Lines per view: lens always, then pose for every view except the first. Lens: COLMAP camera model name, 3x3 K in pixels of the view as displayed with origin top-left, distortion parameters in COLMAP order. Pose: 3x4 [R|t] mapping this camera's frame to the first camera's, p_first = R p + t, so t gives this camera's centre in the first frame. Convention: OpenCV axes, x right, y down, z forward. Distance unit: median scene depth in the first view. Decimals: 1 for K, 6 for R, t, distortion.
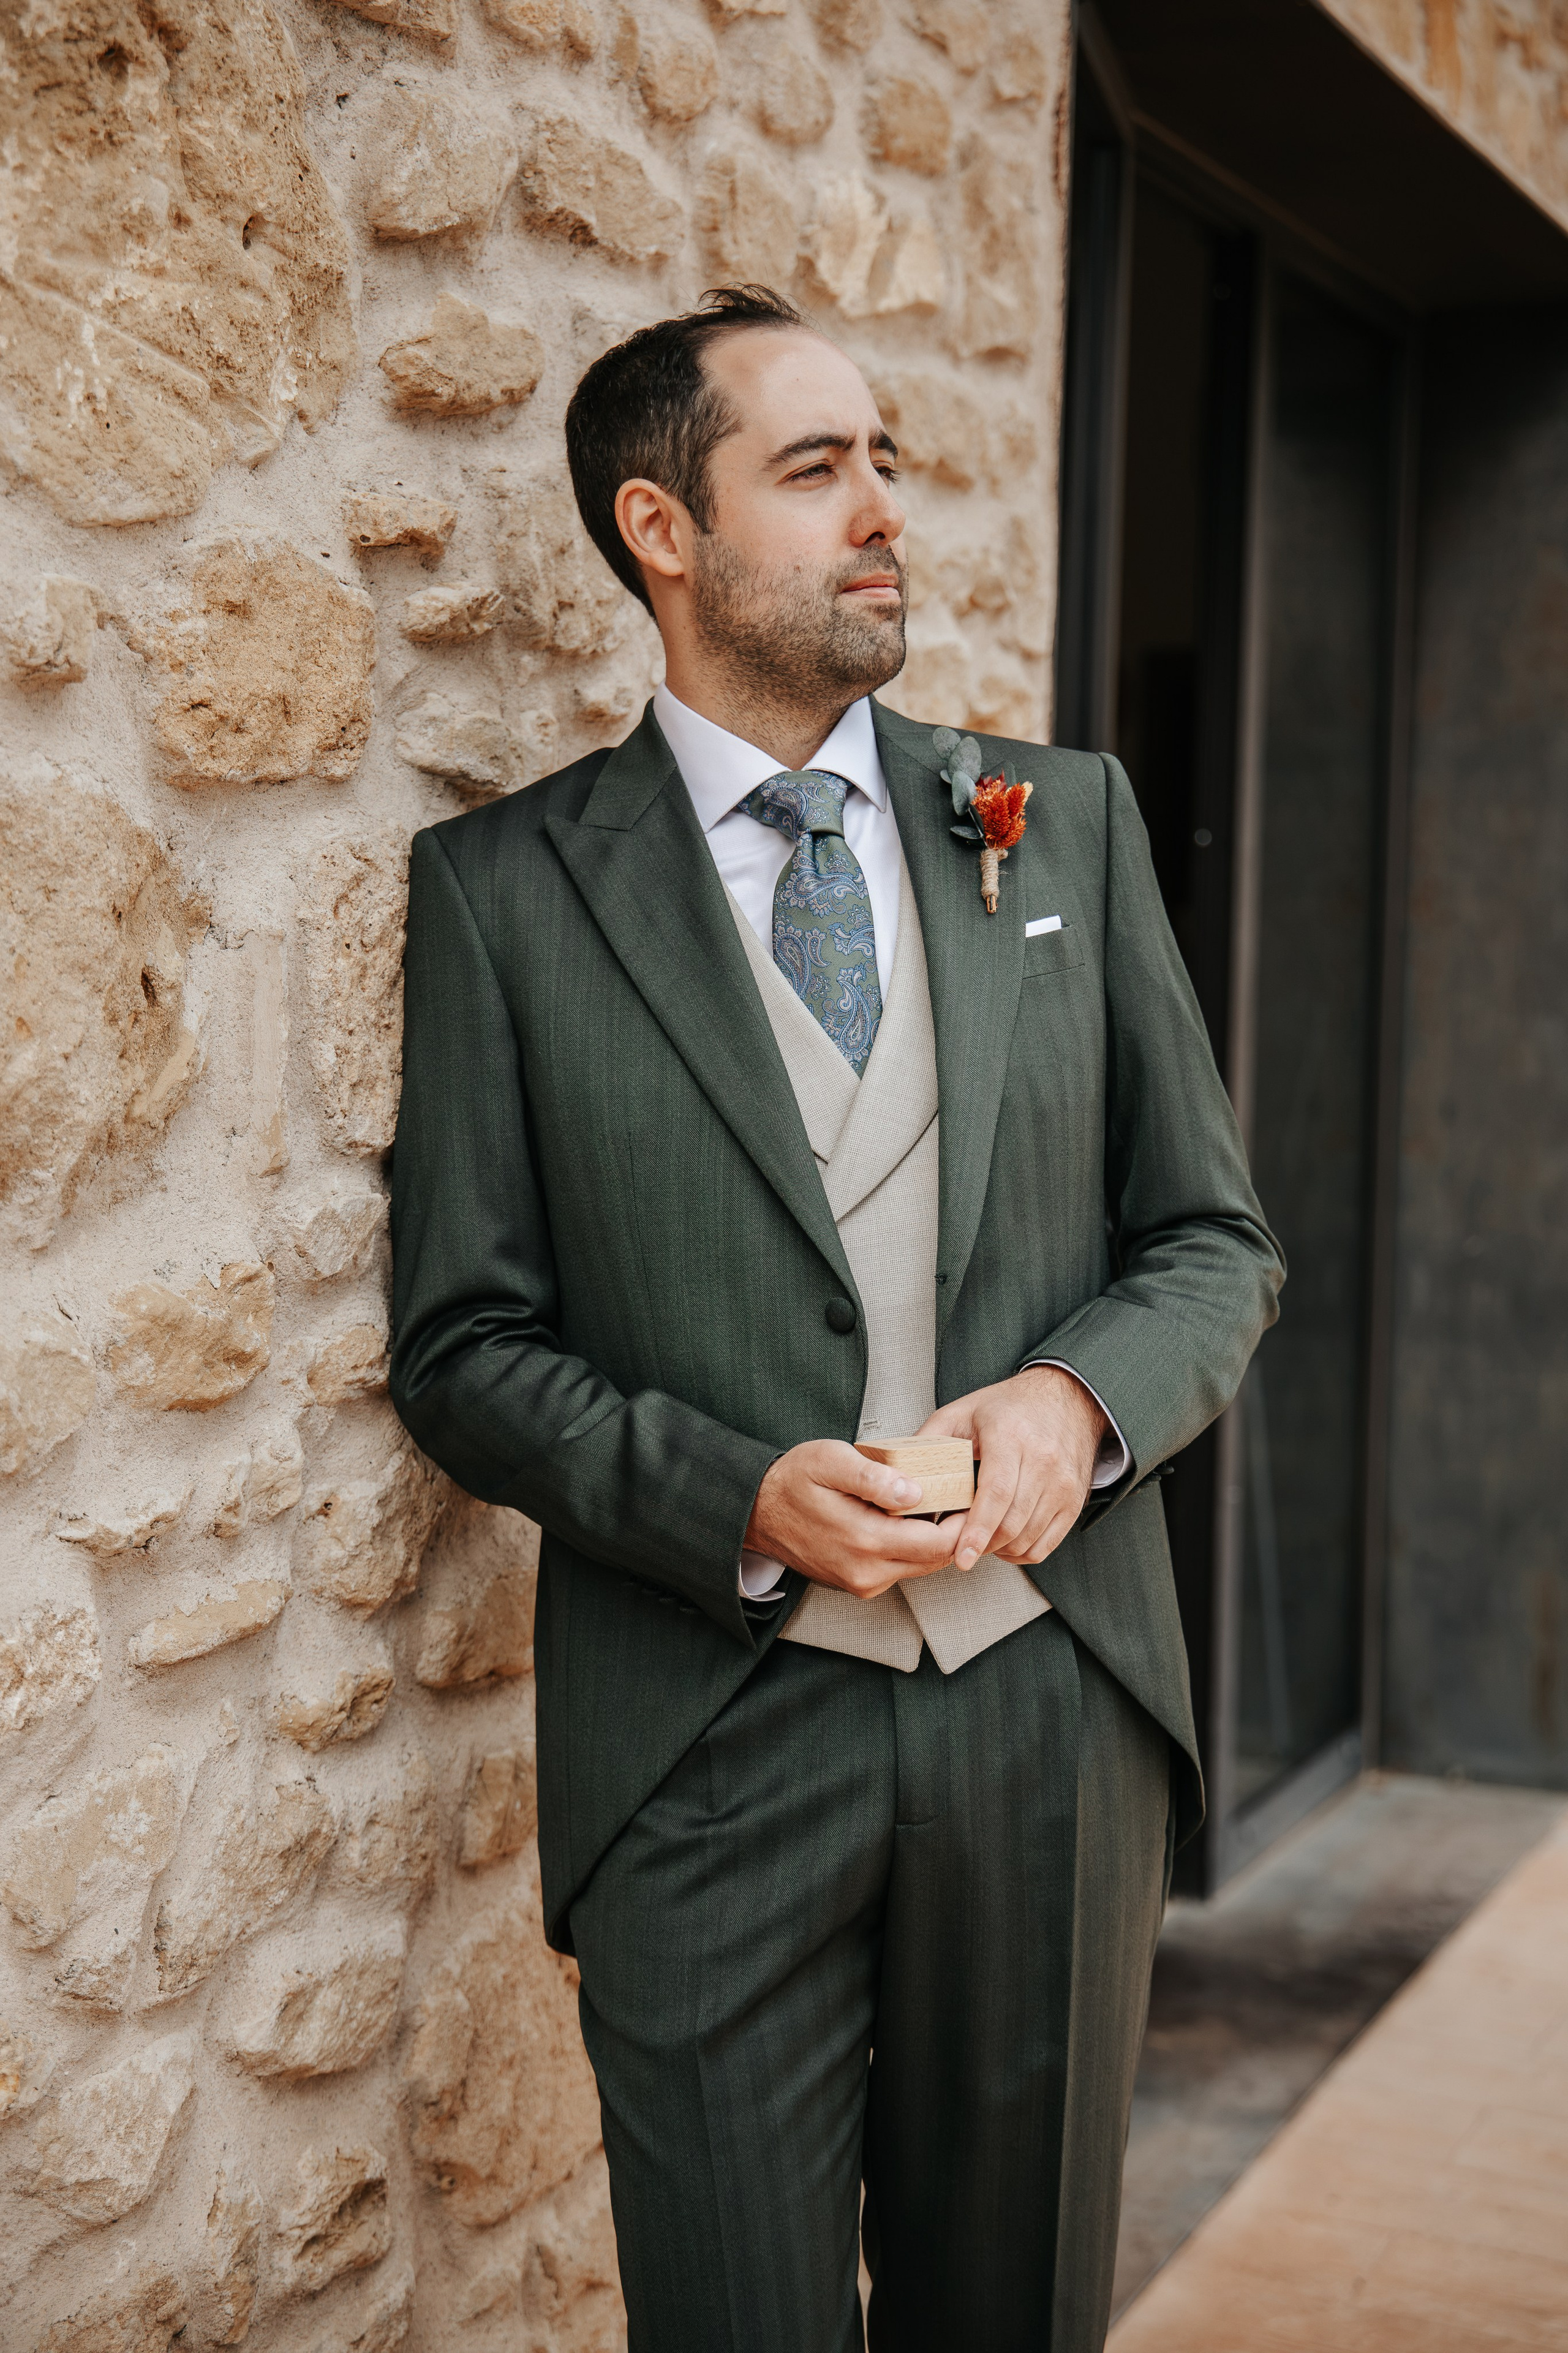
lens RADIAL K [[3992.9, 0, 784.0], [0, 3992.9, 1176.5], [0, 0, 1]] dist [0.186215, 0.332791]
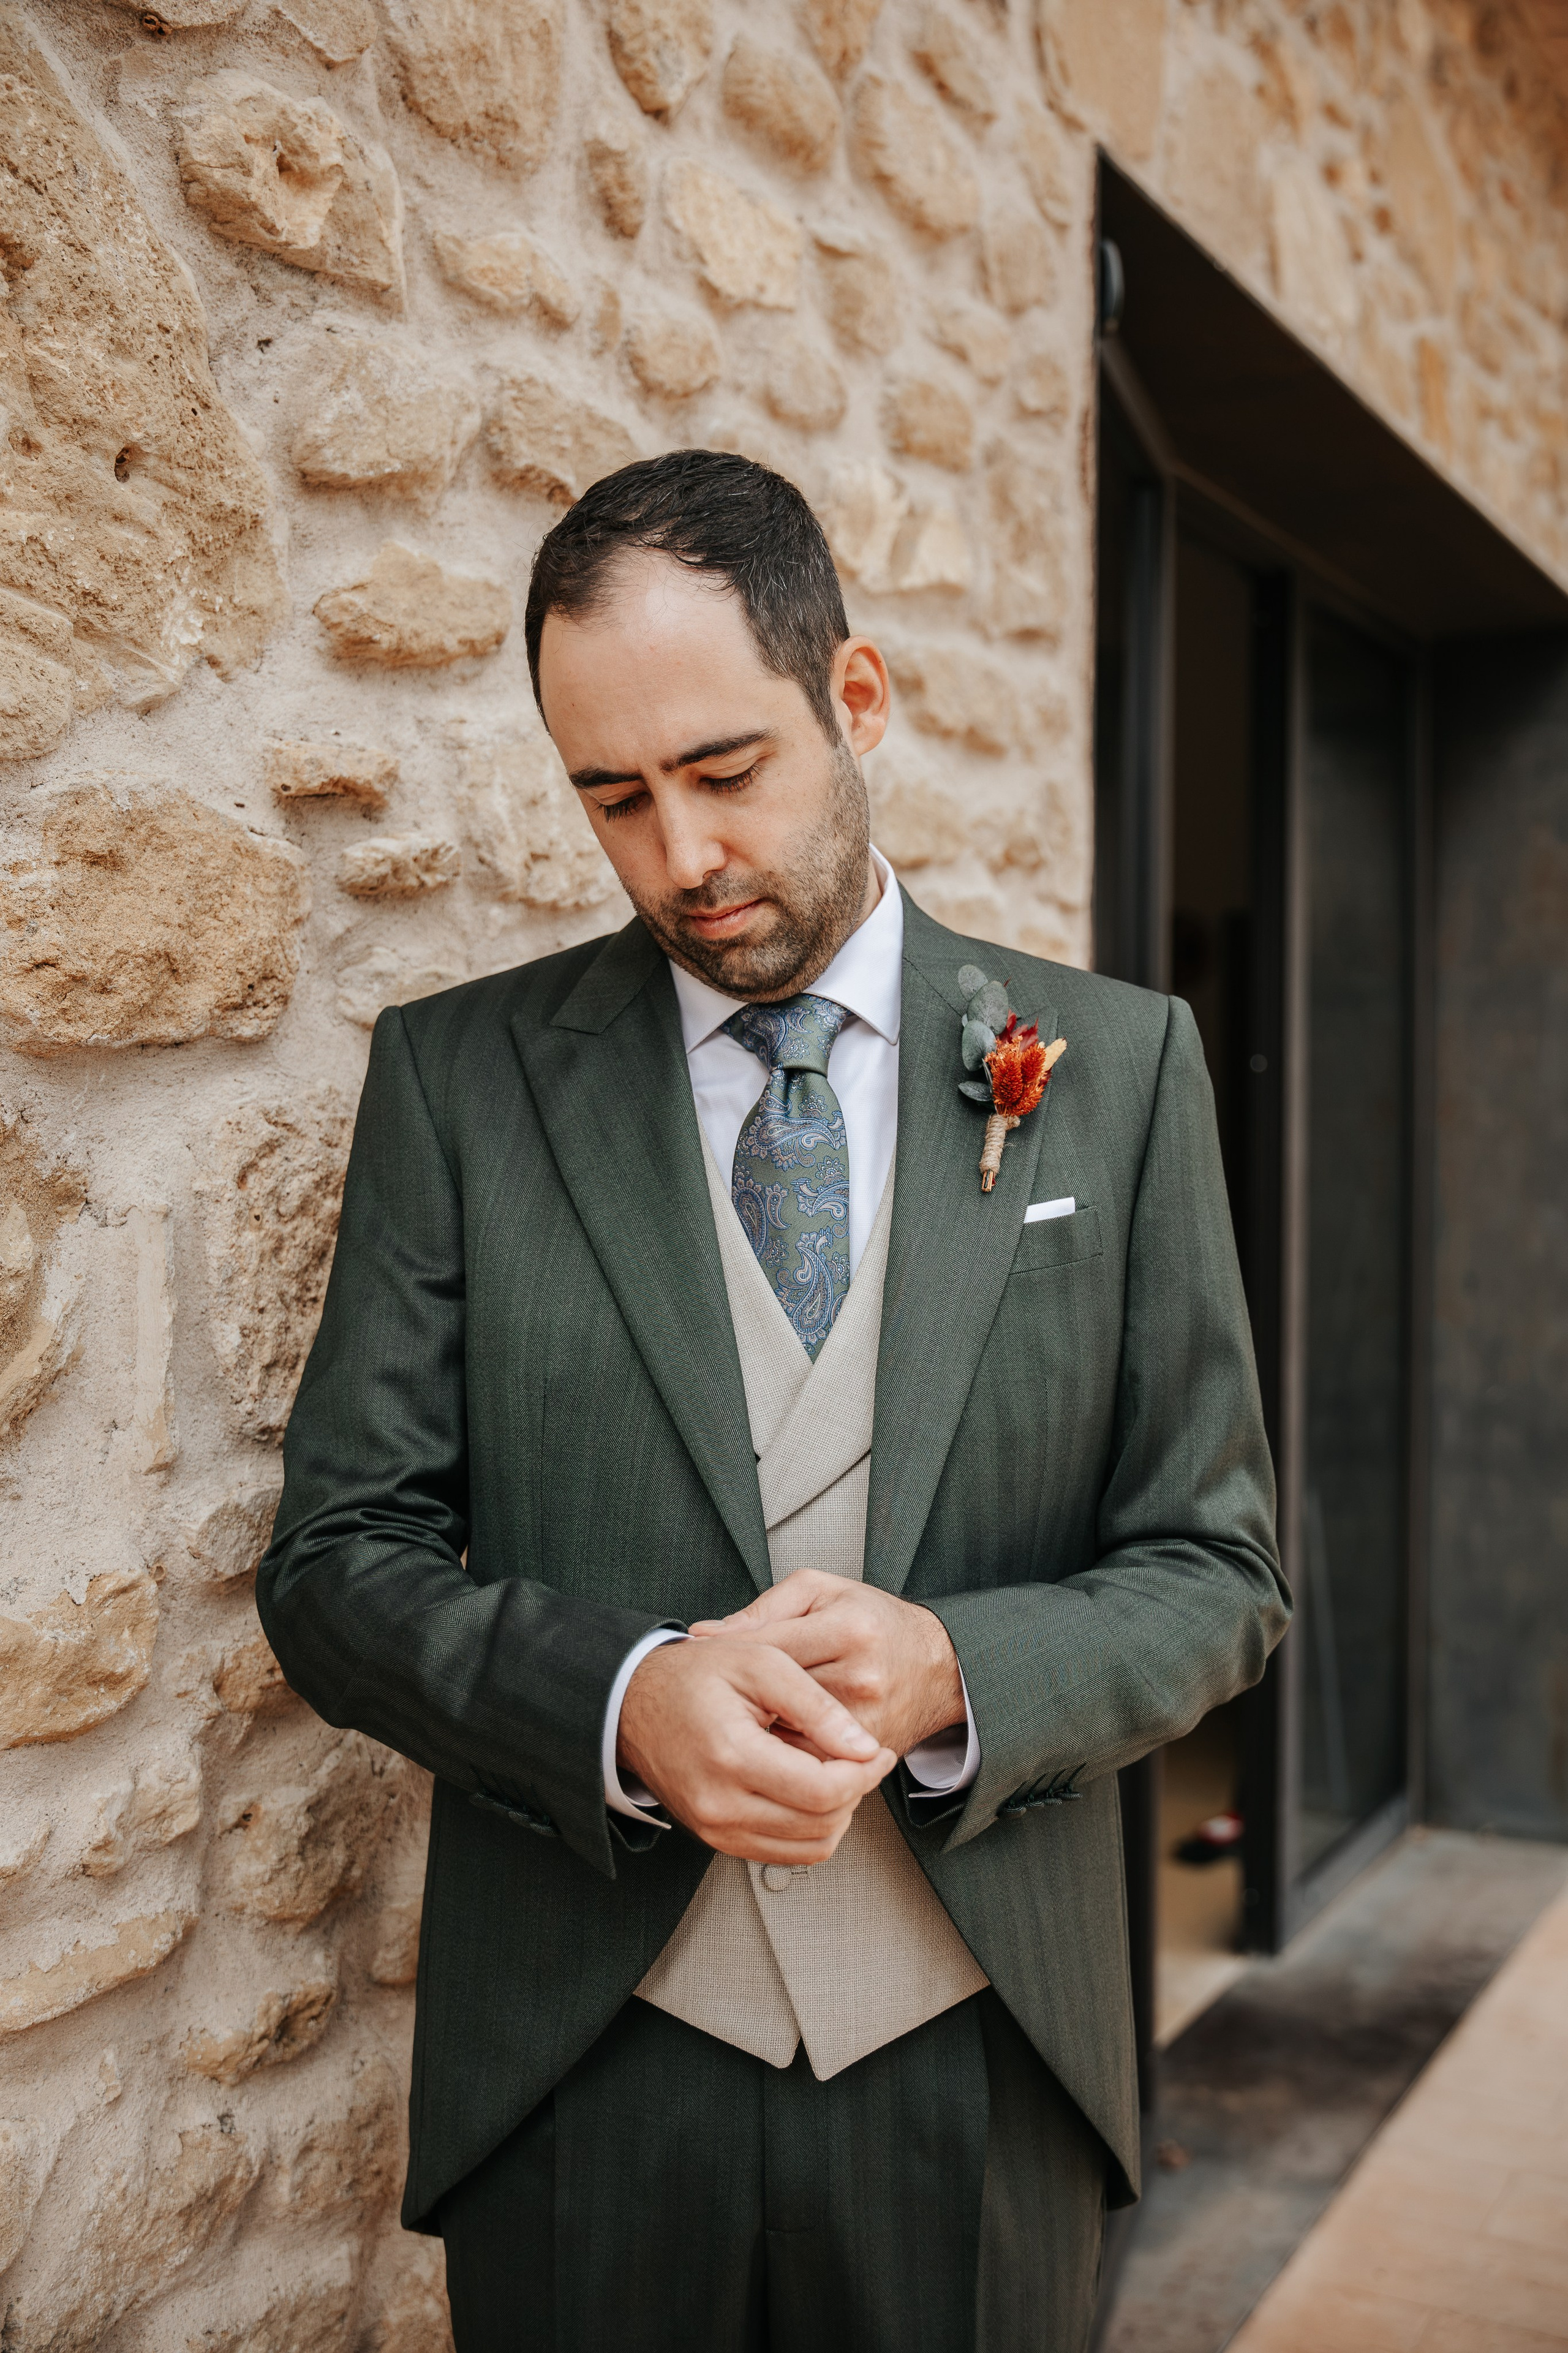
lens RADIAL K [[2730.6, 0, 745.7], [0, 2730.6, 1144.9], [0, 0, 1]] dist [-0.028178, 0.067647]
pose [[0.995264, -0.013756, -0.096235, 0.064138], [0.008680, 0.998558, -0.052972, -0.039062], [0.096825, 0.051885, 0.993948, 0.371964]]
